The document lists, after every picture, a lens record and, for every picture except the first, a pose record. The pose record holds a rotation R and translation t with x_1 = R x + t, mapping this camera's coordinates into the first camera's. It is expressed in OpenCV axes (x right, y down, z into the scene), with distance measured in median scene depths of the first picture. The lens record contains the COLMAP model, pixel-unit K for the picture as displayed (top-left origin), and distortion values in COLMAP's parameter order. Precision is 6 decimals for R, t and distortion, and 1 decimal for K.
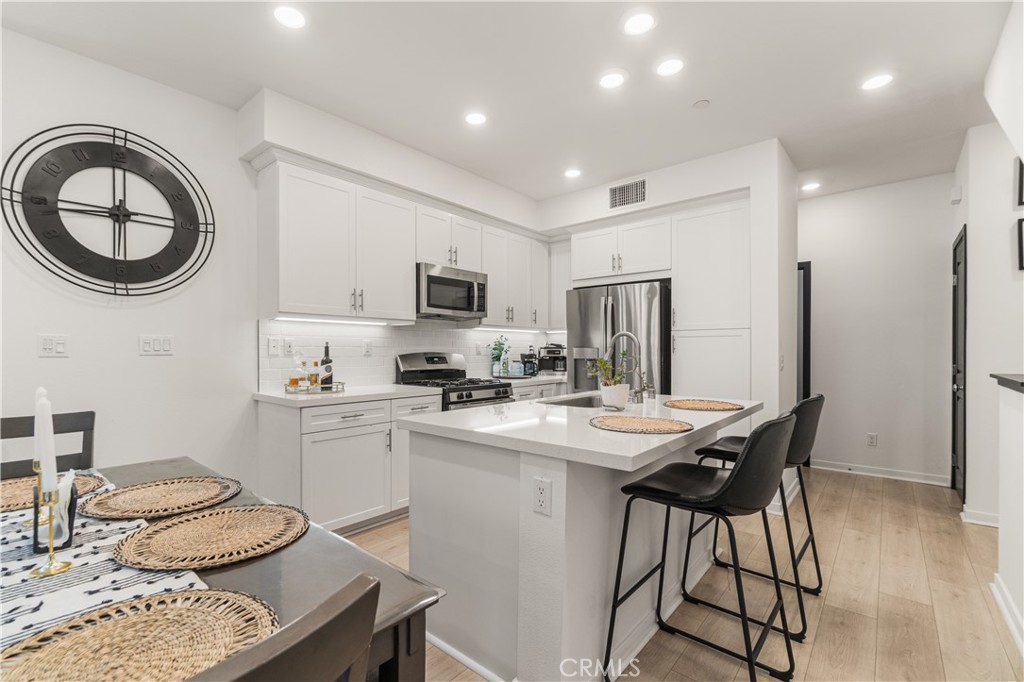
lens RADIAL K [[442.7, 0, 498.9], [0, 442.7, 352.9], [0, 0, 1]] dist [-0.003763, 0.003226]
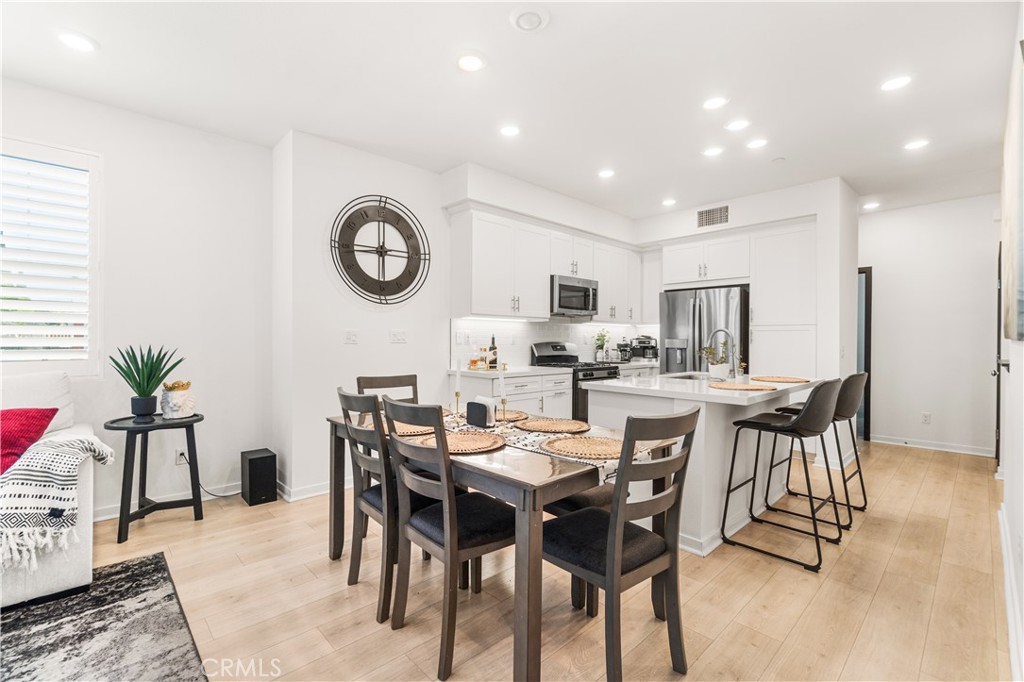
lens RADIAL K [[442.7, 0, 508.1], [0, 442.7, 341.8], [0, 0, 1]] dist [-0.003763, 0.003226]
pose [[0.995345, 0.005950, -0.096190, -0.194434], [-0.006167, 0.999979, -0.001955, 0.001985], [0.096176, 0.002539, 0.995361, -0.356882]]
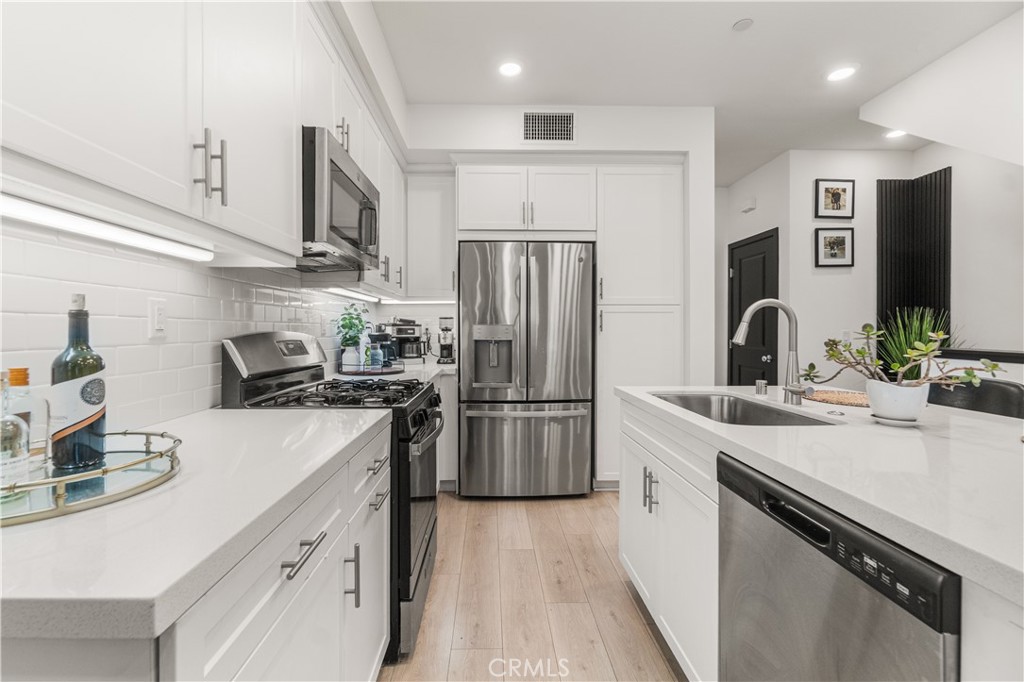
lens RADIAL K [[442.7, 0, 492.3], [0, 442.7, 332.7], [0, 0, 1]] dist [-0.003763, 0.003226]
pose [[0.748600, -0.003726, 0.663011, -0.354062], [0.002509, 0.999993, 0.002787, -0.000957], [-0.663017, -0.000423, 0.748604, 0.580041]]
